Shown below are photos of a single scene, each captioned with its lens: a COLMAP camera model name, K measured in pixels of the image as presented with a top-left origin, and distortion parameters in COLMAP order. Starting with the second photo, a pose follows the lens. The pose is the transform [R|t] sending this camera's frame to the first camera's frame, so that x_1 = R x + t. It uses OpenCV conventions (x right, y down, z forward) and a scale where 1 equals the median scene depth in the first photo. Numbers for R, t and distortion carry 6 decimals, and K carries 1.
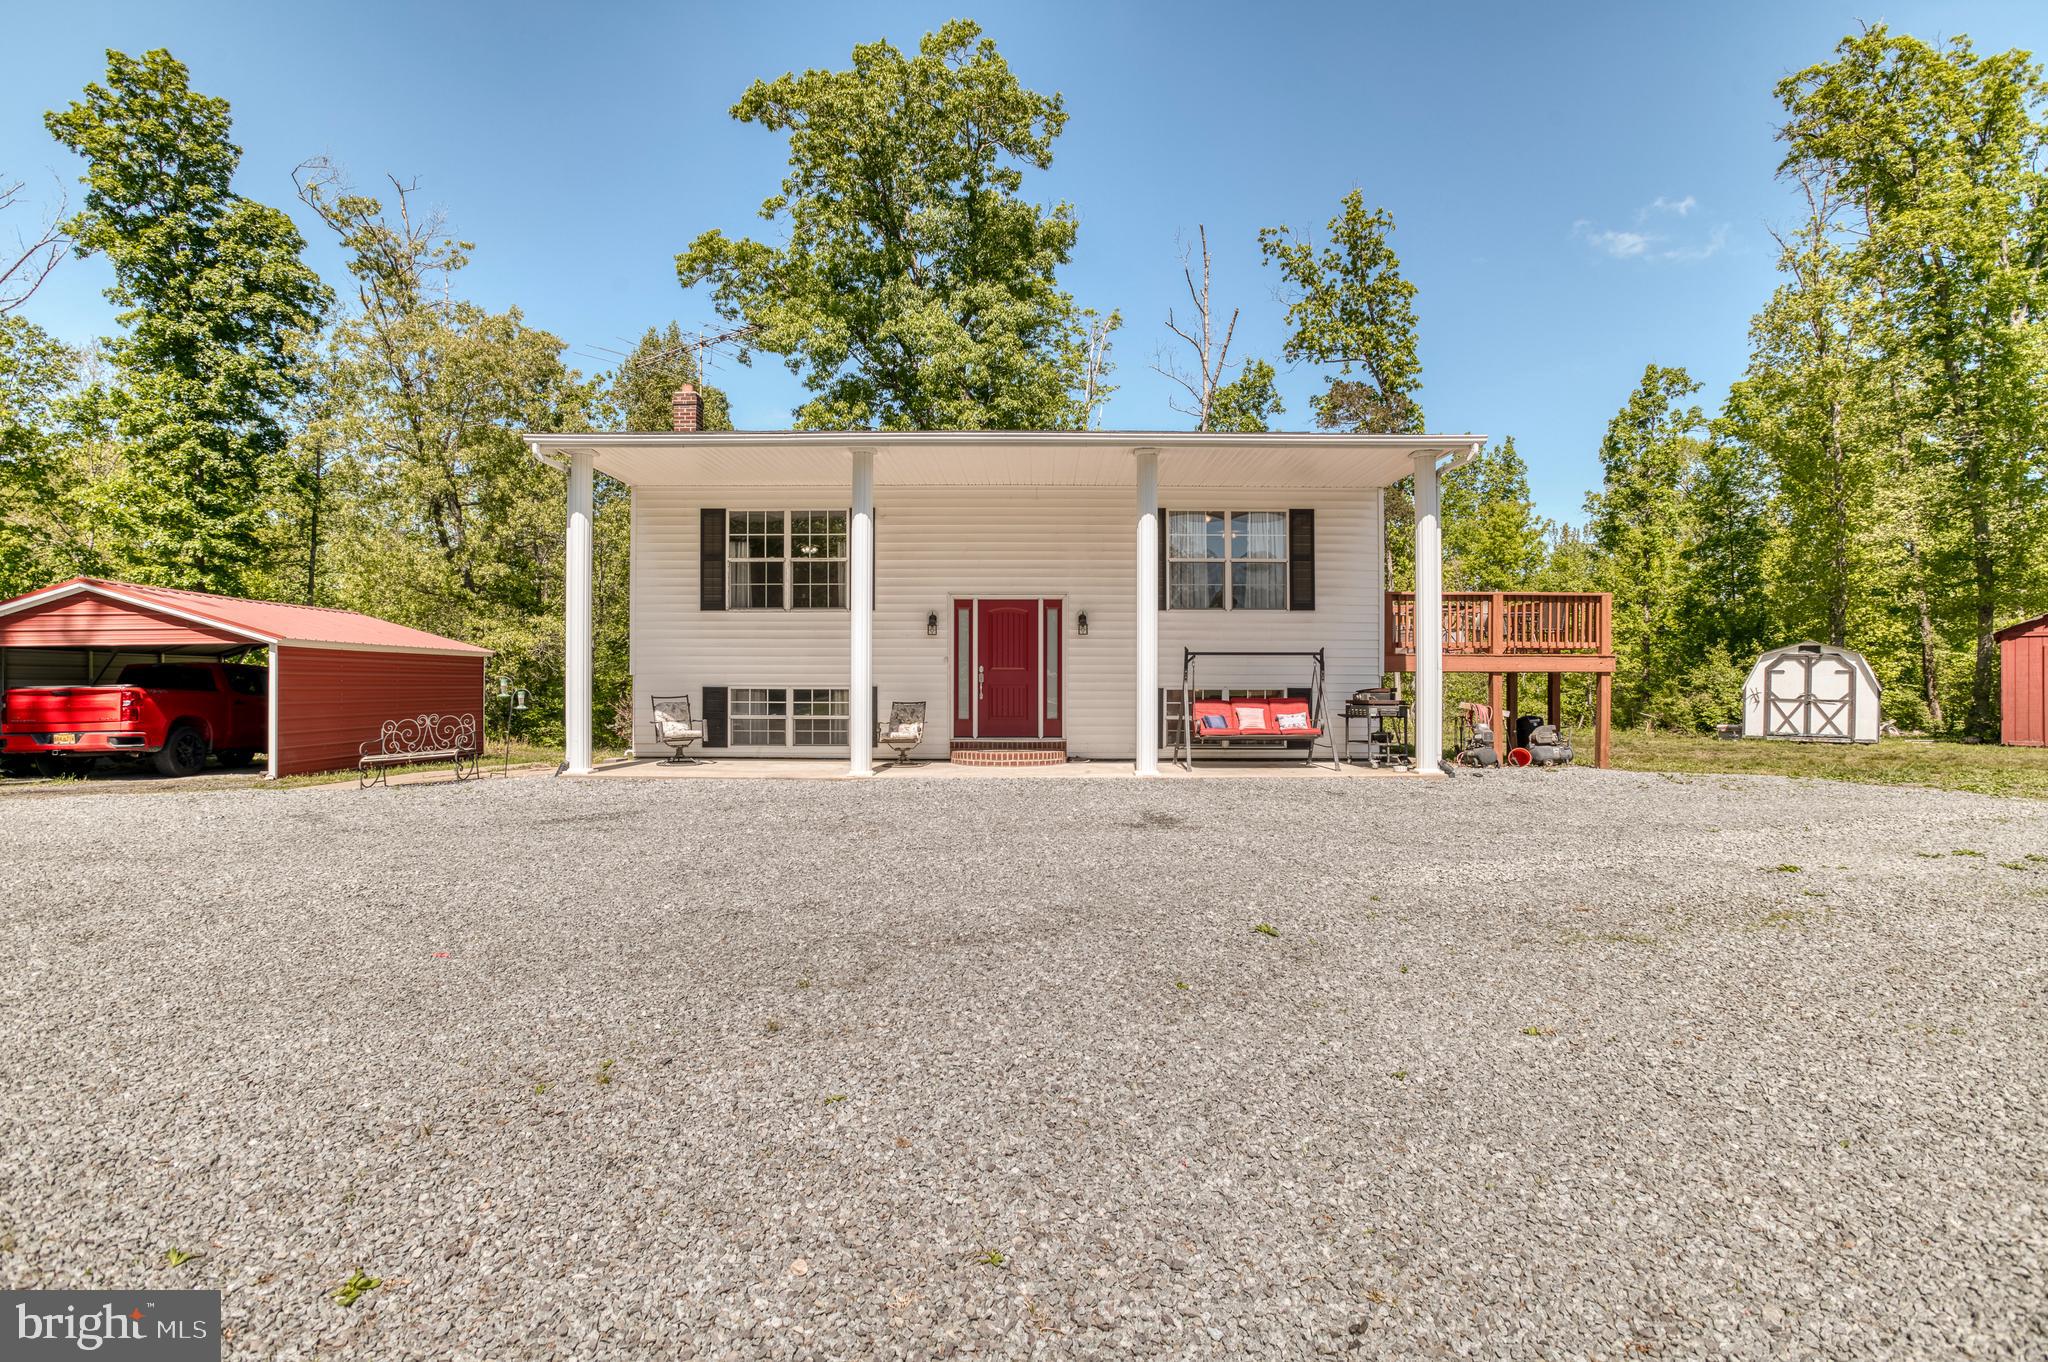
lens RADIAL K [[996.6, 0, 1016.2], [0, 996.6, 677.9], [0, 0, 1]] dist [-0.047568, 0.024215]
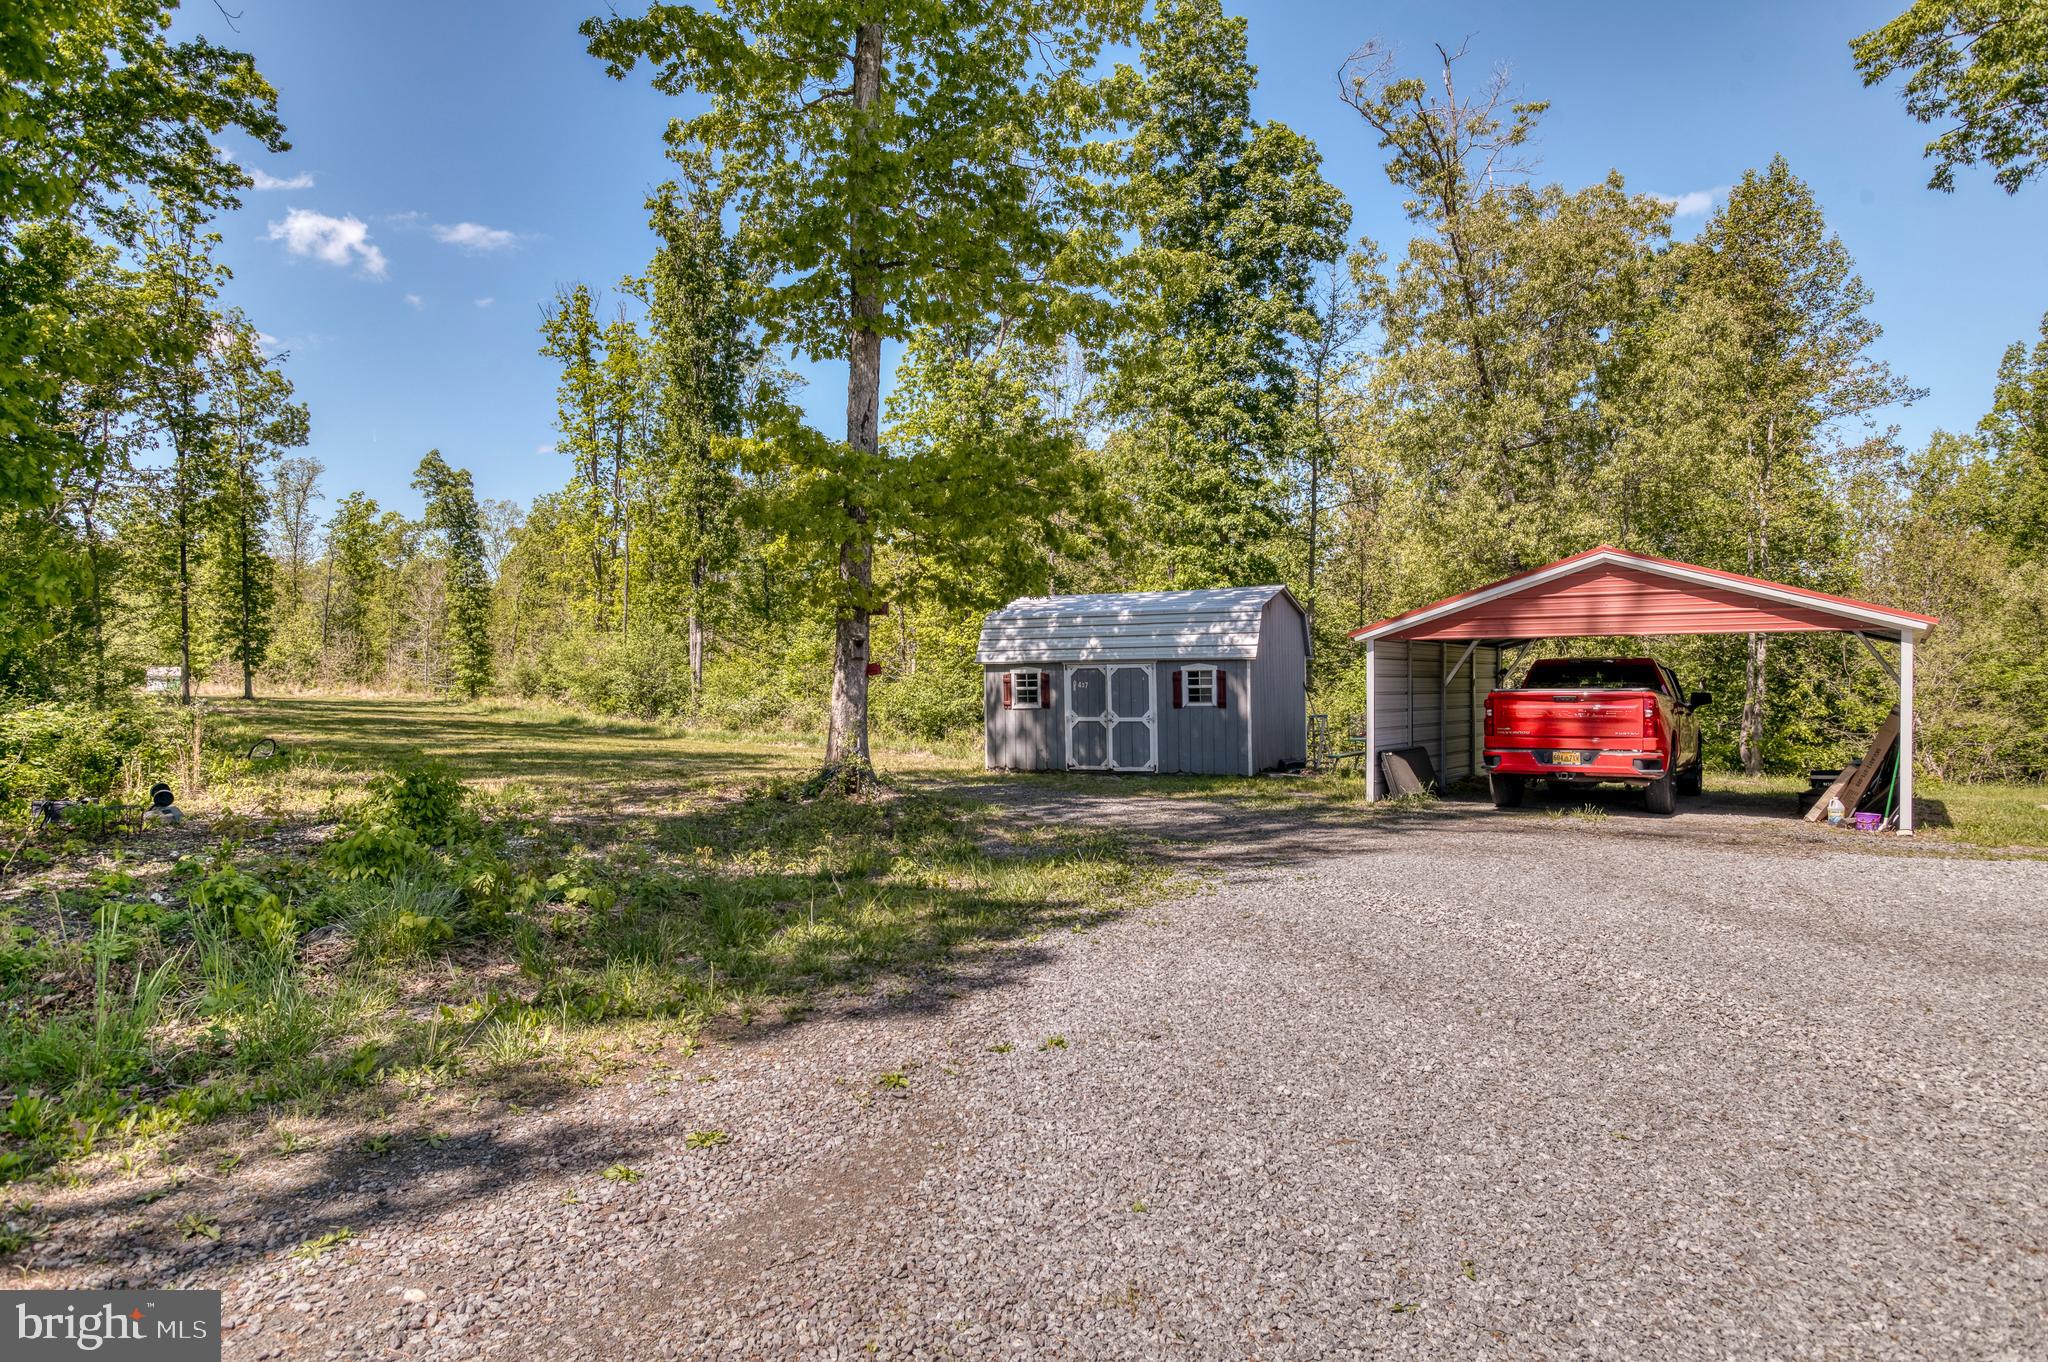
lens RADIAL K [[1242.0, 0, 1024.0], [0, 1242.0, 681.0], [0, 0, 1]] dist [-0.045347, 0.049907]
pose [[0.788694, 0.009443, -0.614714, -0.284930], [-0.002079, 0.999917, 0.012693, -0.003744], [0.614783, -0.008733, 0.788648, -0.010245]]
